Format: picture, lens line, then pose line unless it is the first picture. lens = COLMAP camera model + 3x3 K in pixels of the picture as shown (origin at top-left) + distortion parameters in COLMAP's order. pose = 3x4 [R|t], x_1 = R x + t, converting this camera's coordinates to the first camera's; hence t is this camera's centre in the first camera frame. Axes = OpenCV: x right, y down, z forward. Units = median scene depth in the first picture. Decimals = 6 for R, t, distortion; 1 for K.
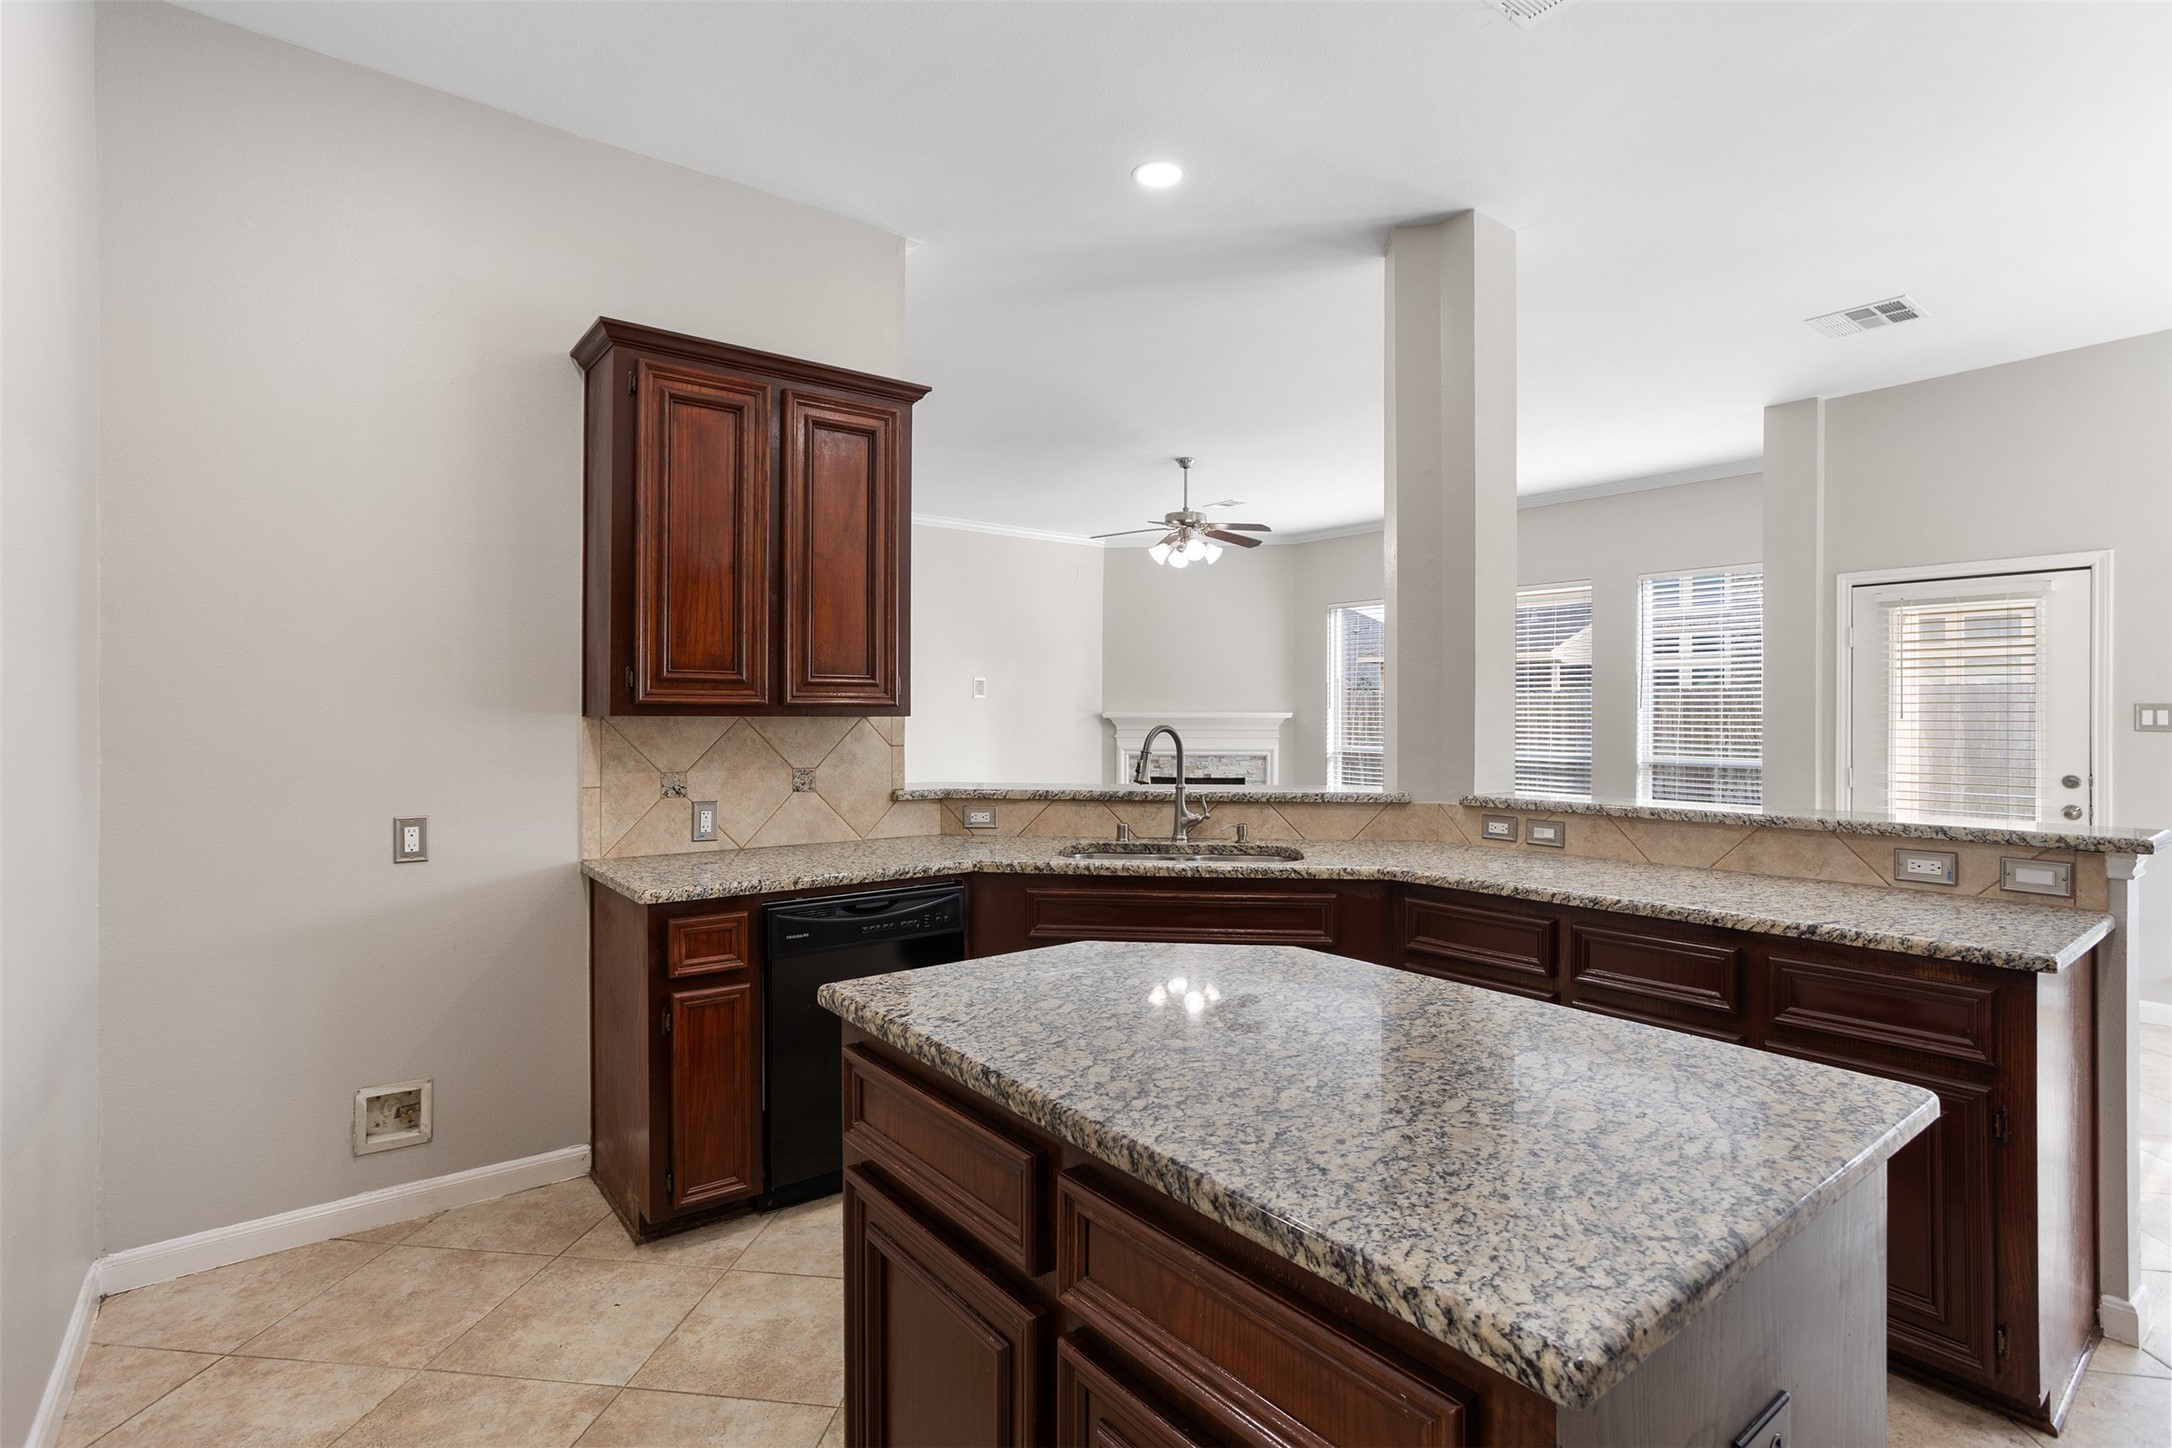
lens RADIAL K [[1043.0, 0, 1080.0], [0, 1043.0, 713.2], [0, 0, 1]] dist [-0.038392, 0.023209]
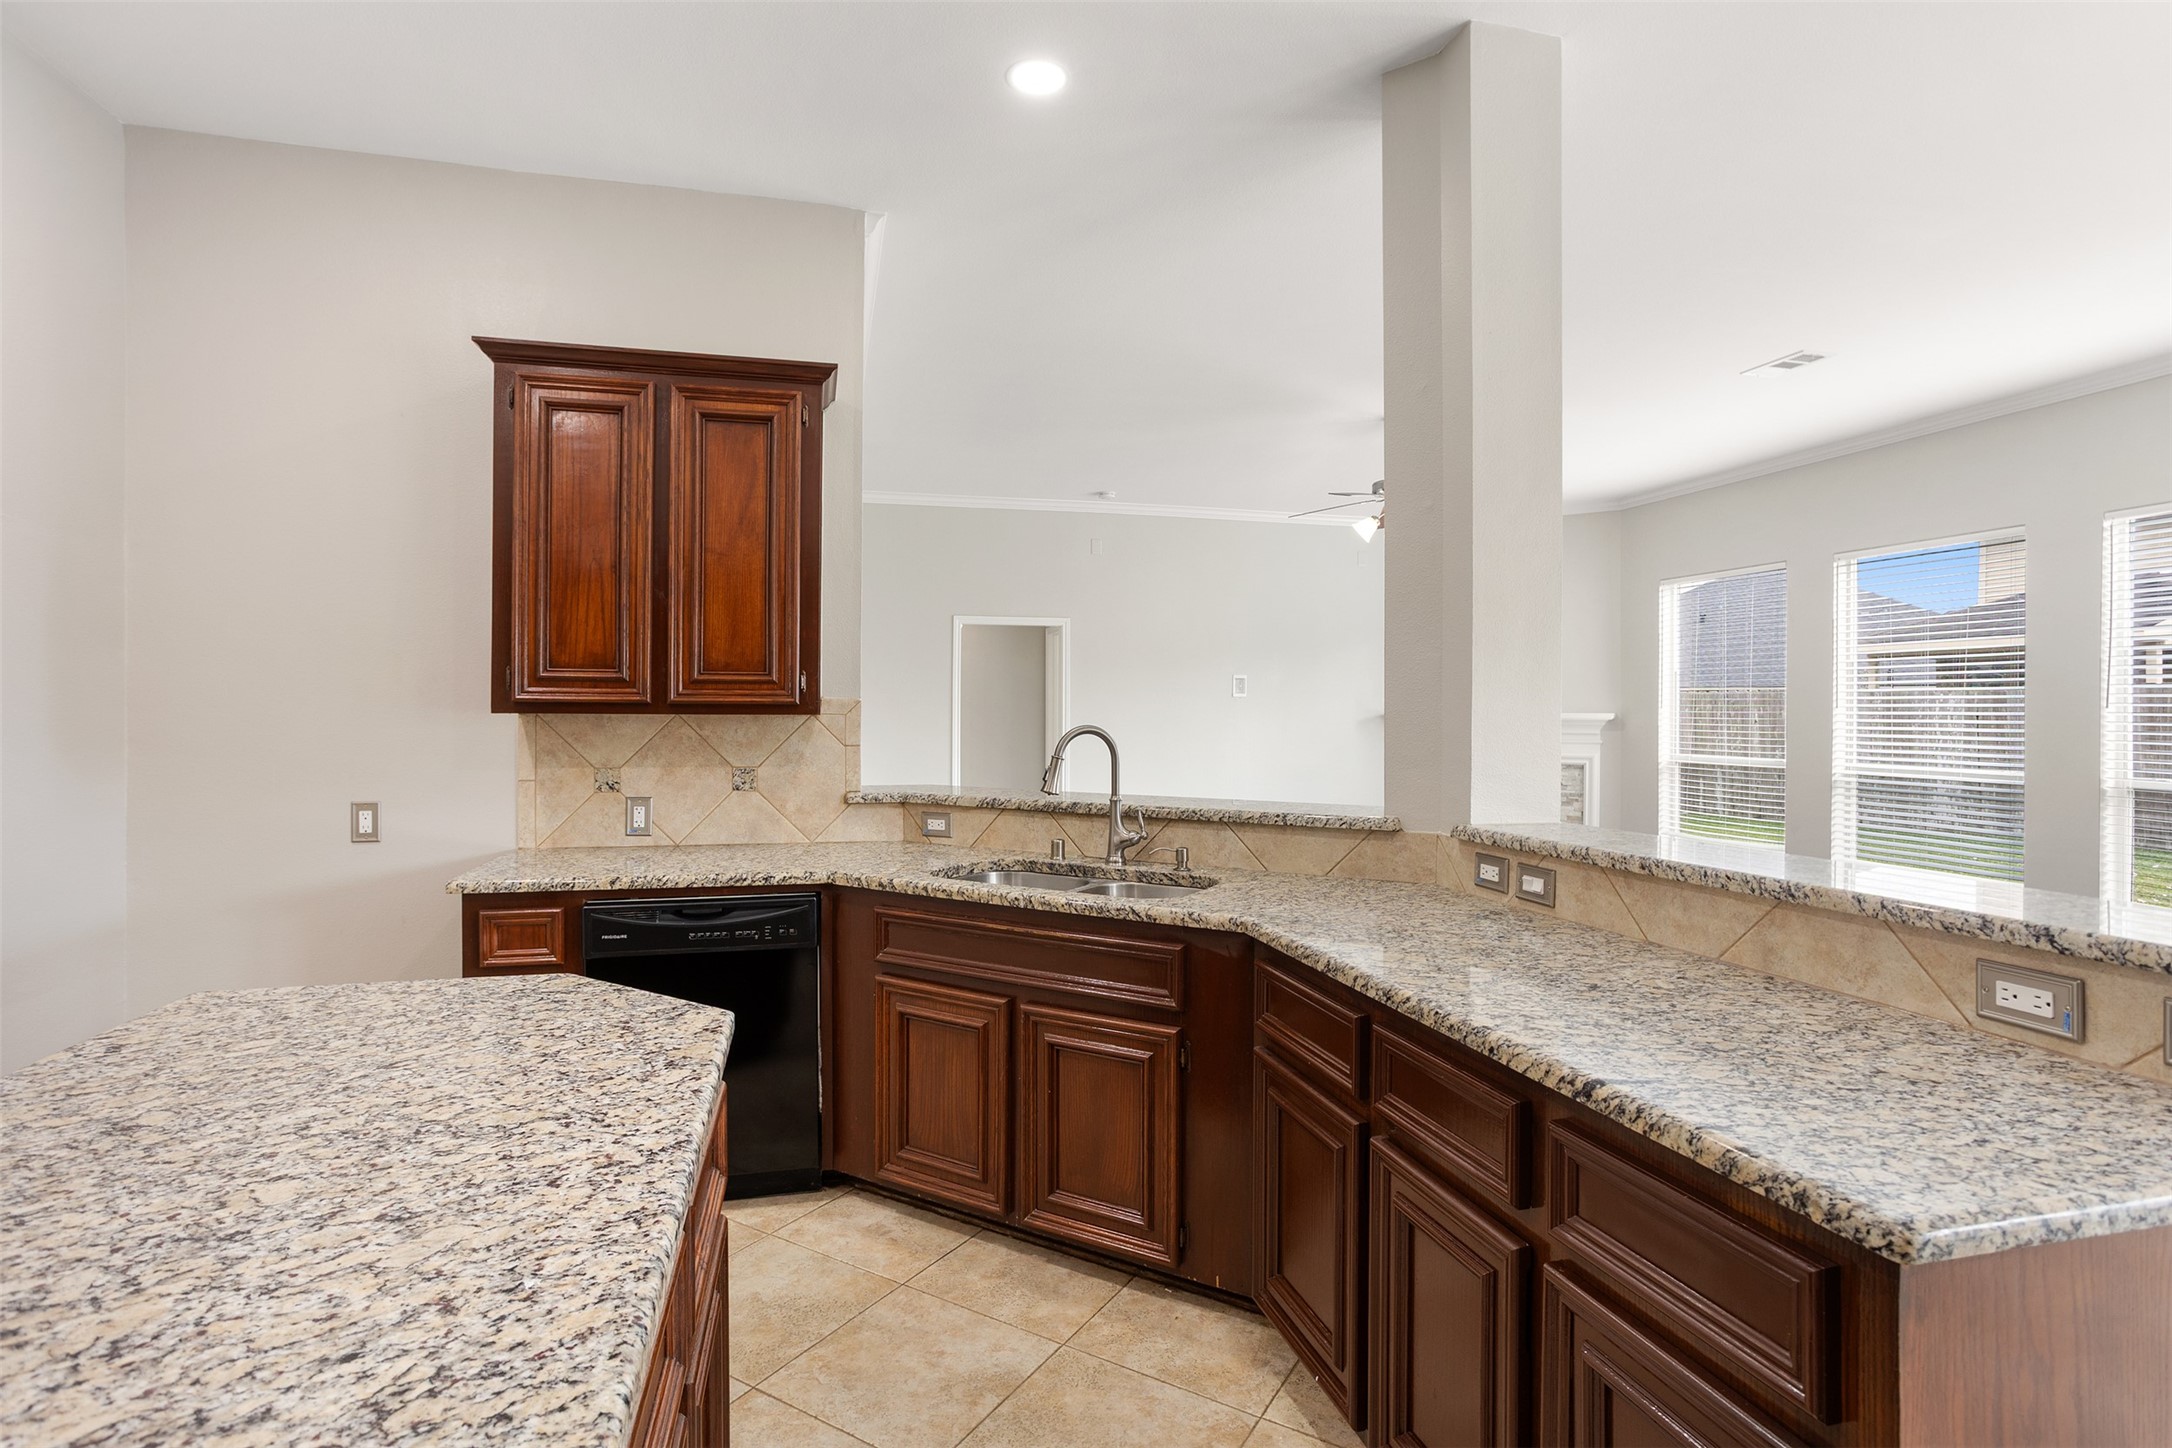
lens RADIAL K [[1046.8, 0, 1081.9], [0, 1046.8, 716.1], [0, 0, 1]] dist [-0.048018, 0.028178]
pose [[0.914468, 0.002958, -0.404648, 0.460797], [-0.002016, 0.999994, 0.002756, 0.001379], [0.404654, -0.001704, 0.914468, 0.243289]]
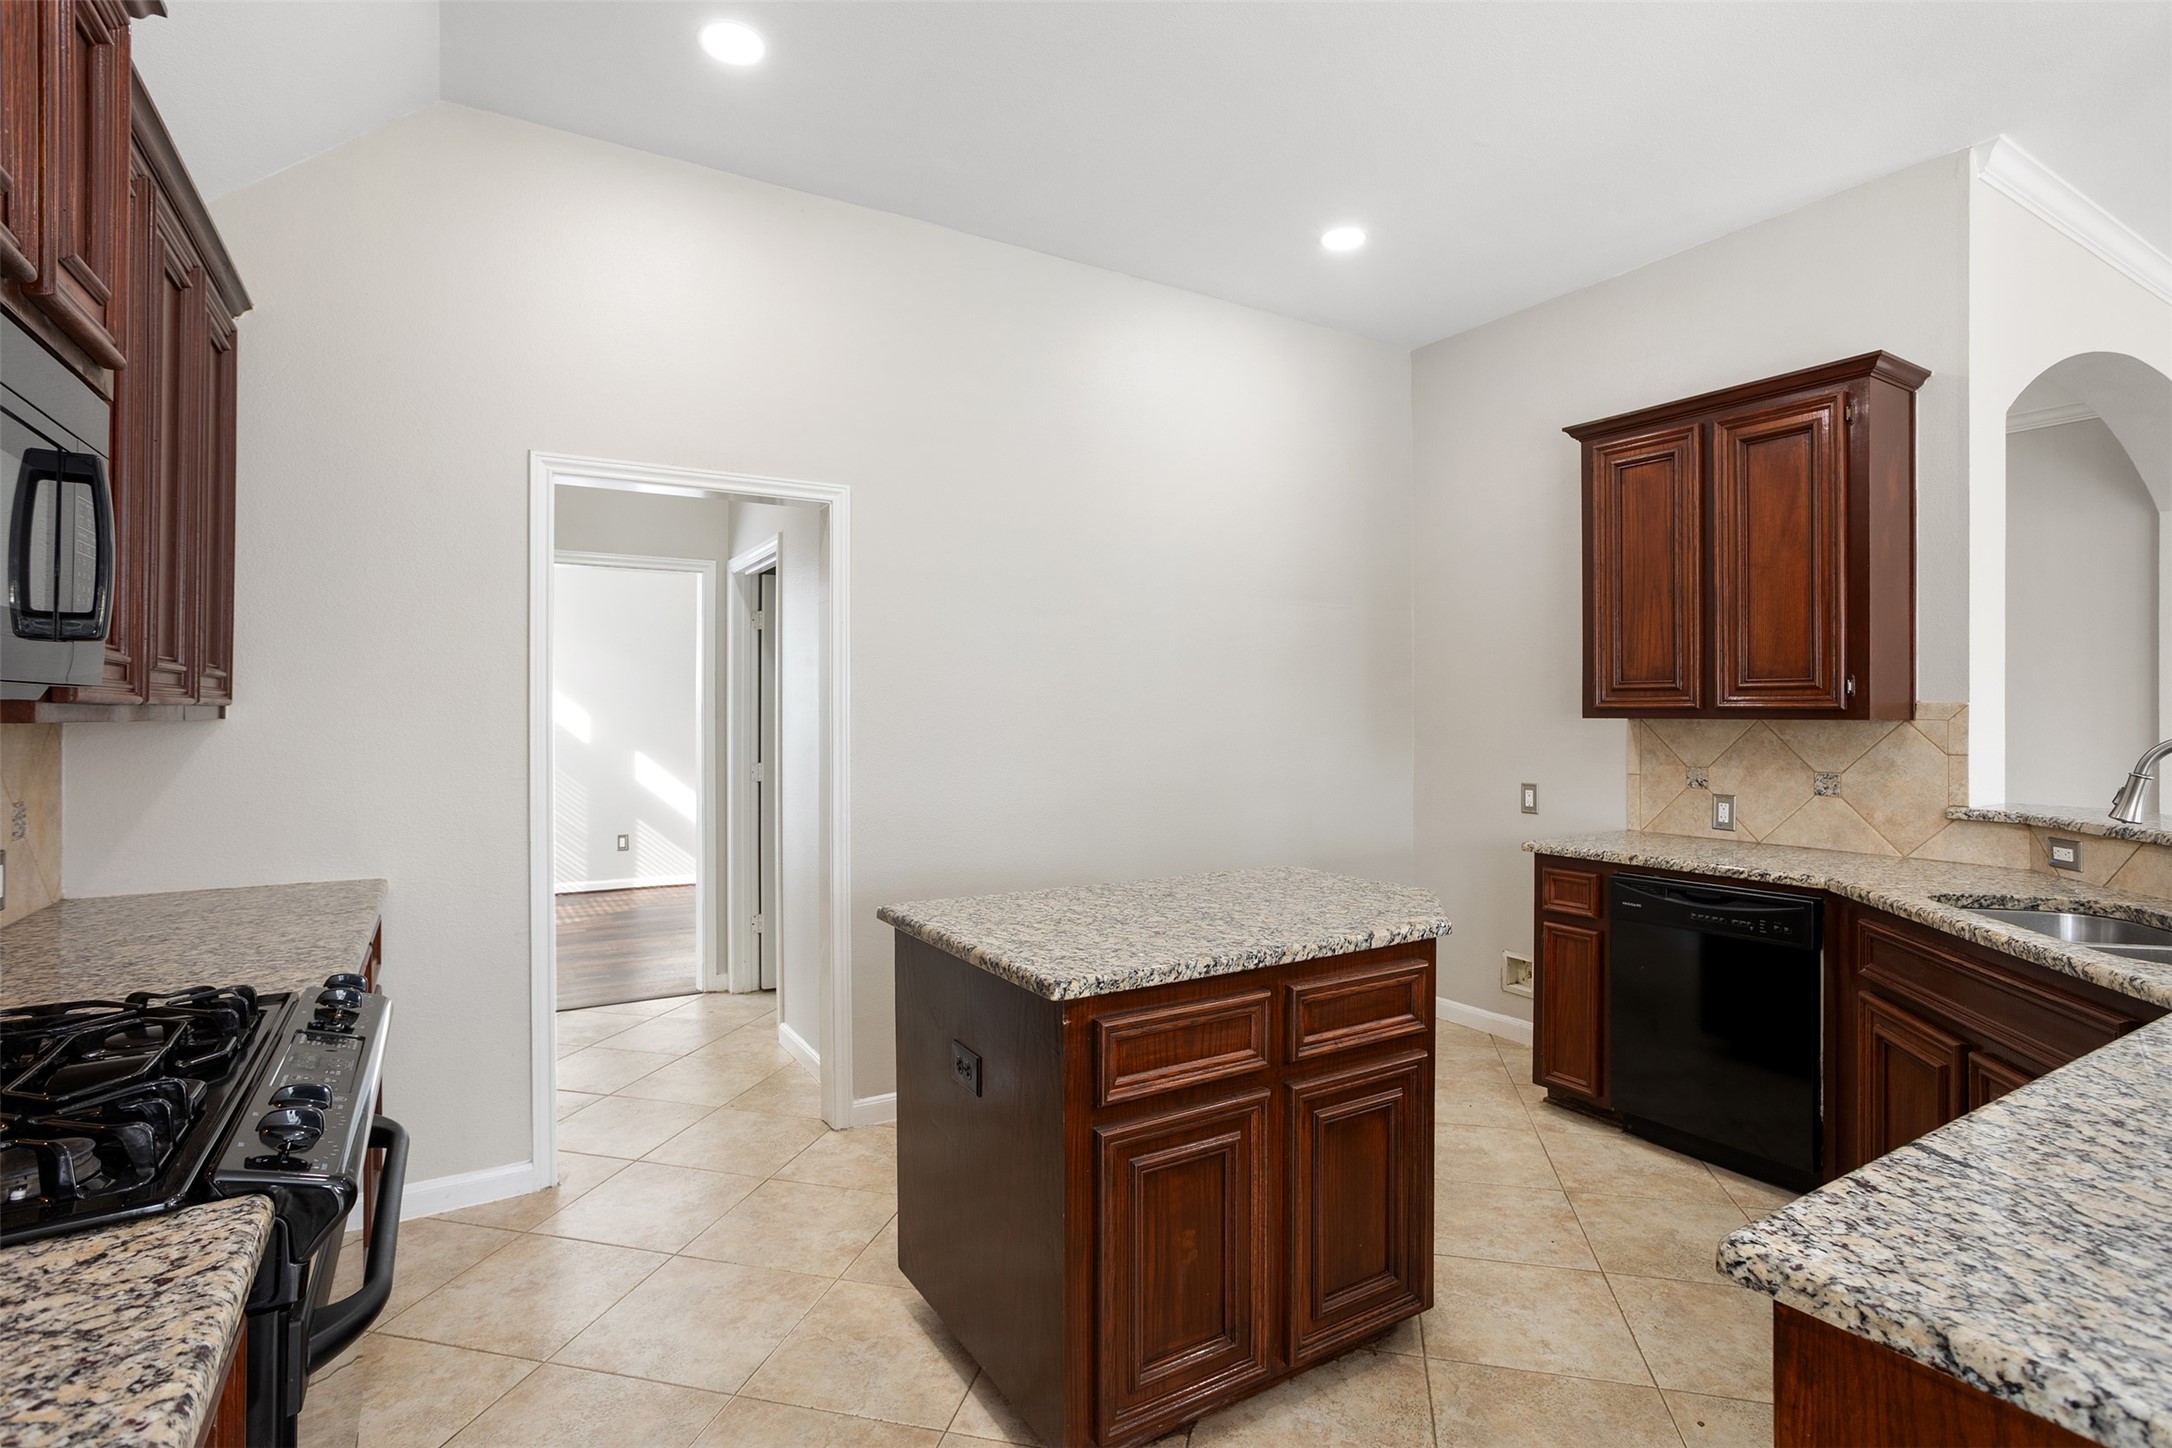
lens RADIAL K [[1046.8, 0, 1081.9], [0, 1046.8, 716.1], [0, 0, 1]] dist [-0.048018, 0.028178]
pose [[-0.113472, -0.001035, -0.993541, 0.843035], [-0.000358, 0.999999, -0.001000, 0.001088], [0.993541, 0.000242, -0.113472, 0.442167]]
